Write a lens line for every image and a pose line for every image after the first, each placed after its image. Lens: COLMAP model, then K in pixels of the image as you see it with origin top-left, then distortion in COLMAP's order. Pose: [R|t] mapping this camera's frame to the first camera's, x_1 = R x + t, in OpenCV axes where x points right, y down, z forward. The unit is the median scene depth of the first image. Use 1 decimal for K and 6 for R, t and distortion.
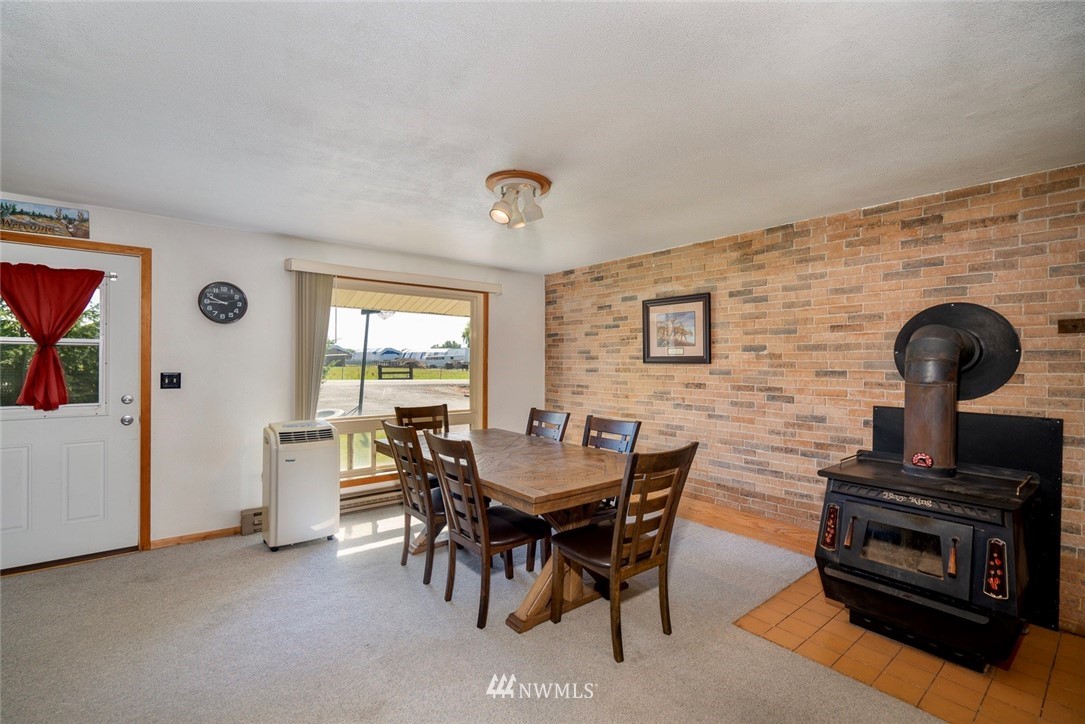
lens RADIAL K [[484.0, 0, 543.1], [0, 484.0, 362.4], [0, 0, 1]] dist [-0.005516, 0.001011]
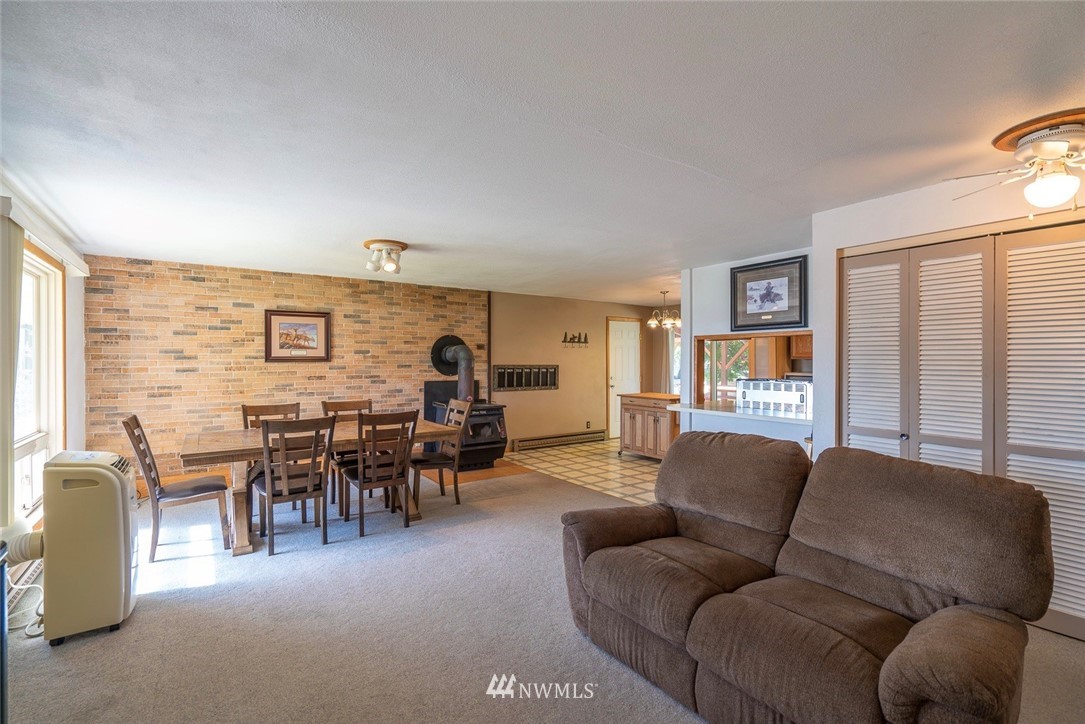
lens RADIAL K [[484.0, 0, 539.1], [0, 484.0, 361.4], [0, 0, 1]] dist [-0.005516, 0.001011]
pose [[0.077391, -0.013128, 0.996914, -1.045428], [0.002869, 0.999912, 0.012945, -0.015685], [-0.996997, 0.001858, 0.077422, 0.266761]]
